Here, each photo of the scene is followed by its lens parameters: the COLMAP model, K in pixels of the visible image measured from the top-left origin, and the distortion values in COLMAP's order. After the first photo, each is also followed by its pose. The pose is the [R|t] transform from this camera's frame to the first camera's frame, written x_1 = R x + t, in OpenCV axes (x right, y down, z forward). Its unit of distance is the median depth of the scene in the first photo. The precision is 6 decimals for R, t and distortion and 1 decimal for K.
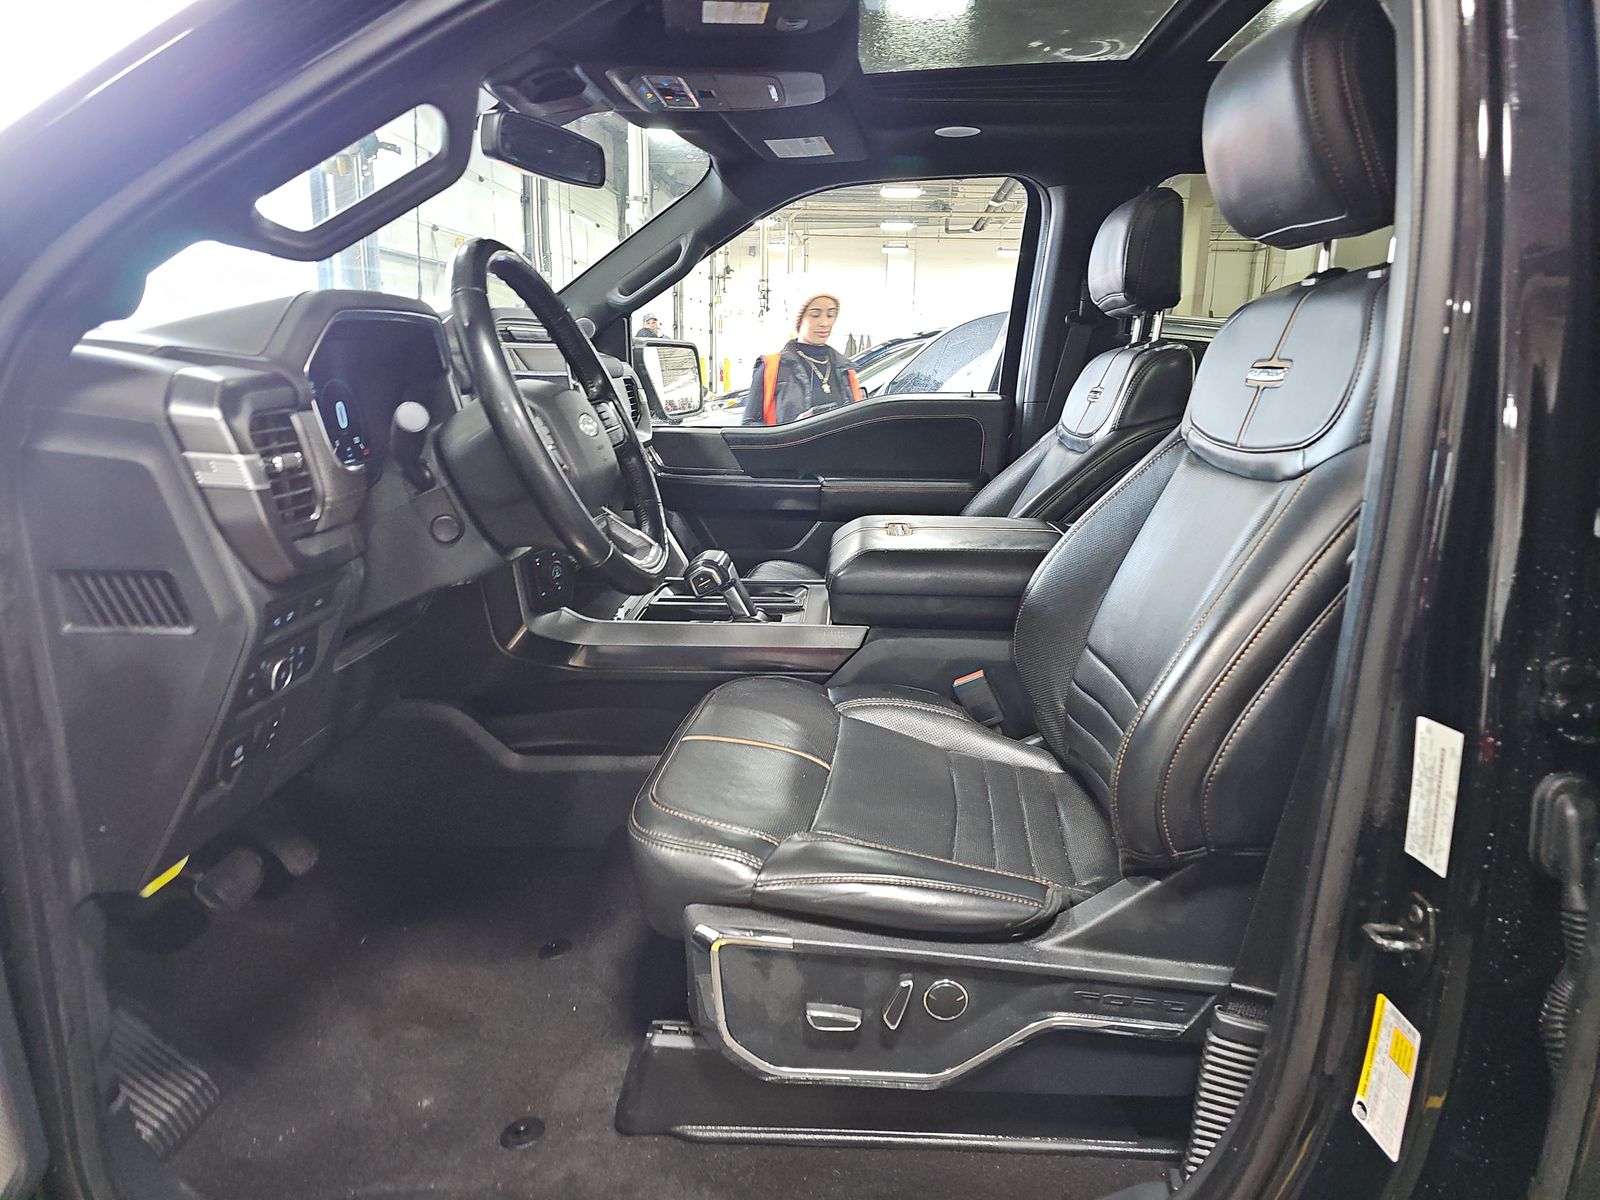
lens RADIAL K [[1075.9, 0, 800.5], [0, 1075.9, 627.2], [0, 0, 1]] dist [0.050843, -0.012717]
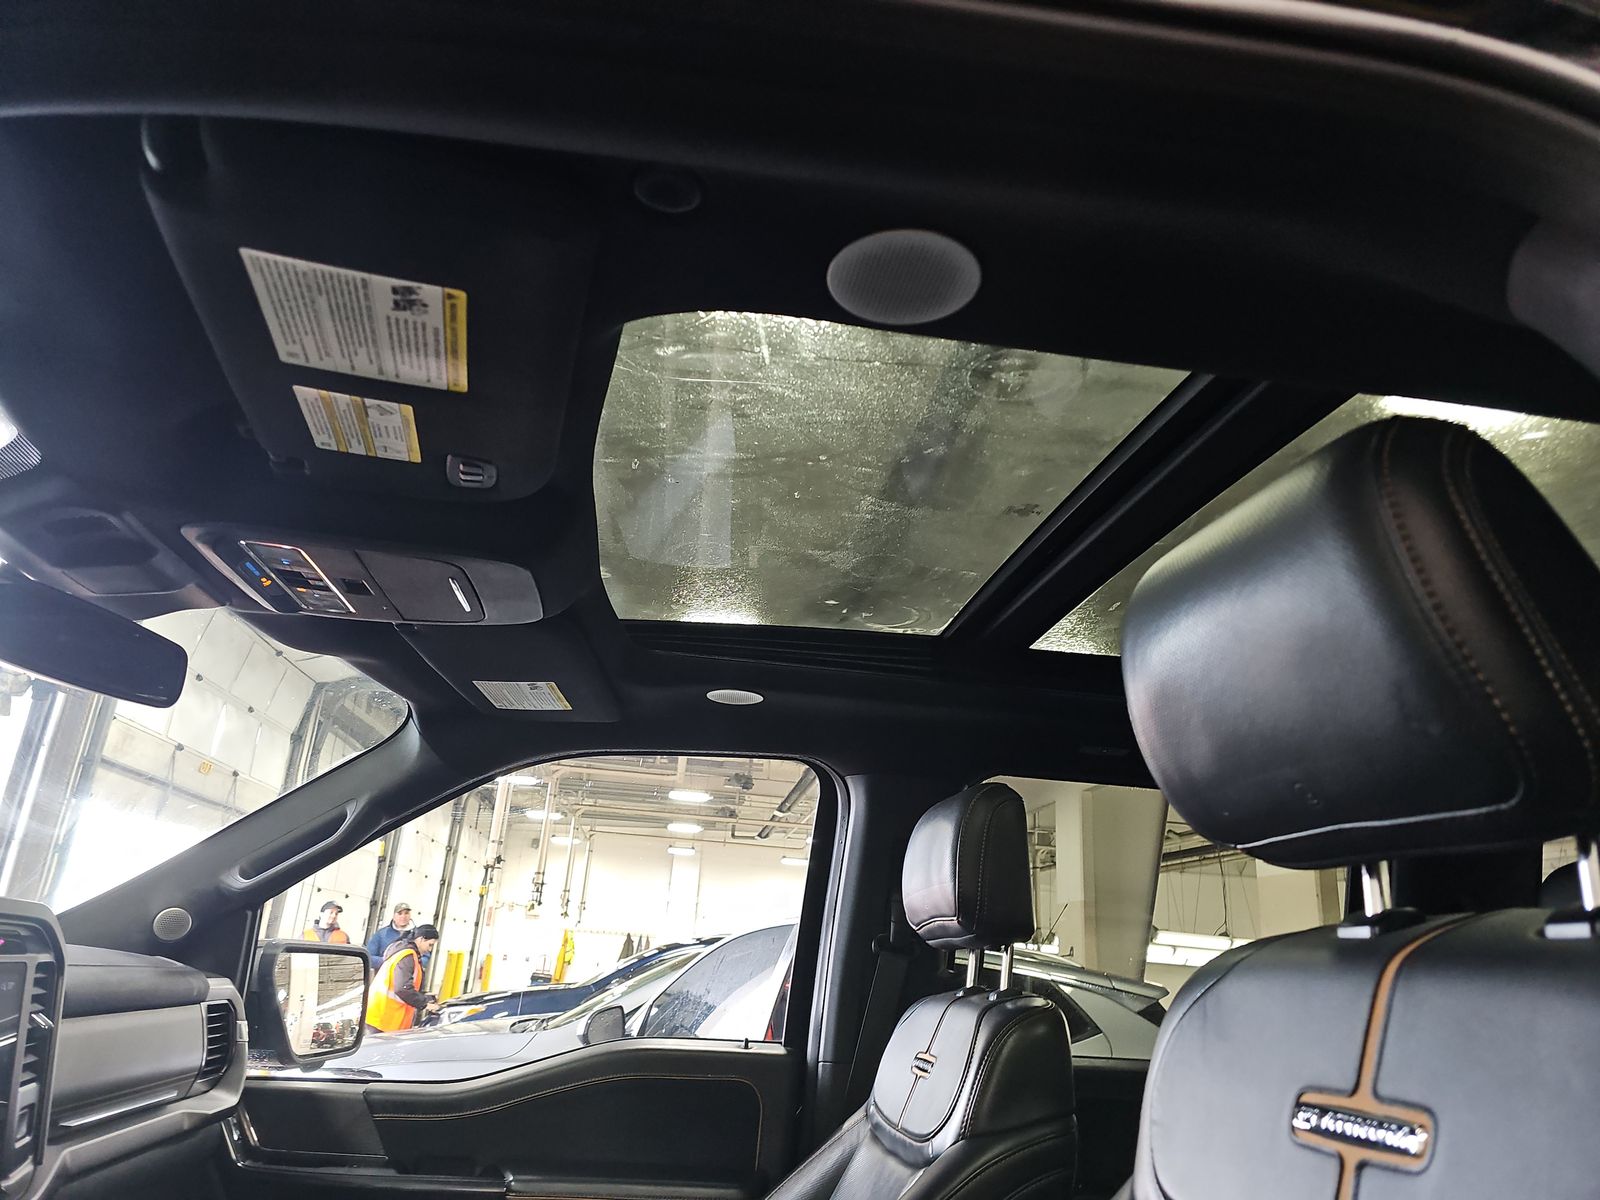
lens RADIAL K [[1075.9, 0, 801.6], [0, 1075.9, 597.1], [0, 0, 1]] dist [0.050843, -0.012717]
pose [[0.980257, 0.107424, 0.165998, 0.047831], [-0.001178, 0.842695, -0.538390, -0.084398], [-0.197722, 0.527565, 0.826185, 0.266114]]
